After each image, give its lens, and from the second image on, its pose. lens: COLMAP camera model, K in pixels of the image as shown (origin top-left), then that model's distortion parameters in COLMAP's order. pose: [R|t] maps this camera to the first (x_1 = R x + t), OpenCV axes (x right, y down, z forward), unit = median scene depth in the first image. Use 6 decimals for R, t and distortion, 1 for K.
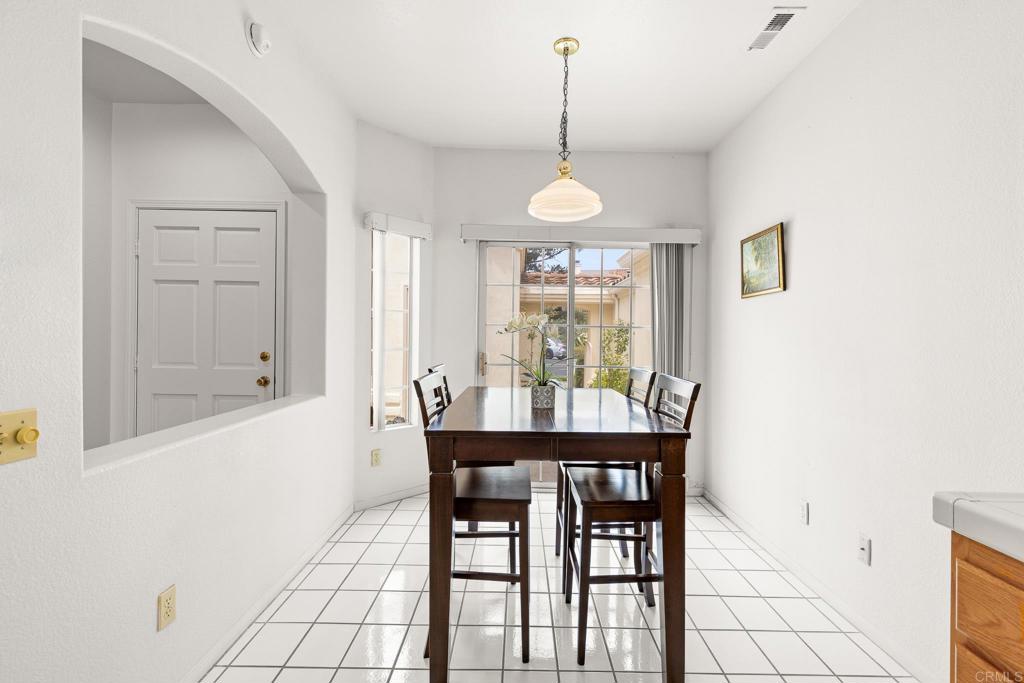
lens RADIAL K [[458.2, 0, 514.2], [0, 458.2, 337.1], [0, 0, 1]] dist [0.006301, -0.000899]
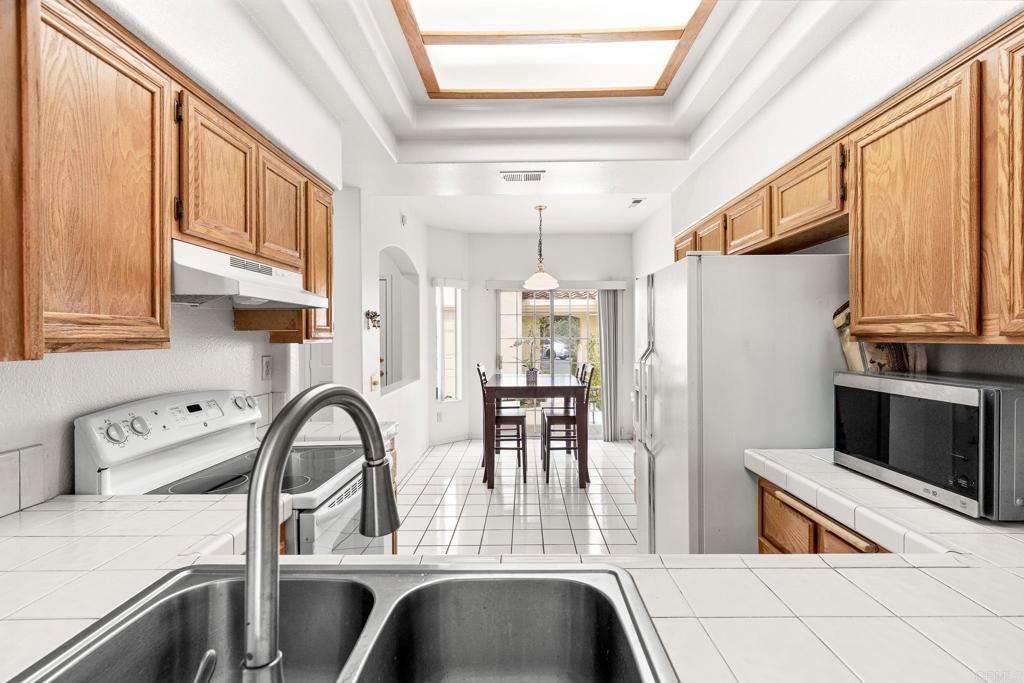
lens RADIAL K [[458.2, 0, 514.7], [0, 458.2, 337.5], [0, 0, 1]] dist [0.006301, -0.000899]
pose [[0.999820, -0.017480, -0.007404, 0.001532], [0.017472, 0.999847, -0.001148, -0.035717], [0.007423, 0.001018, 0.999972, -0.829777]]
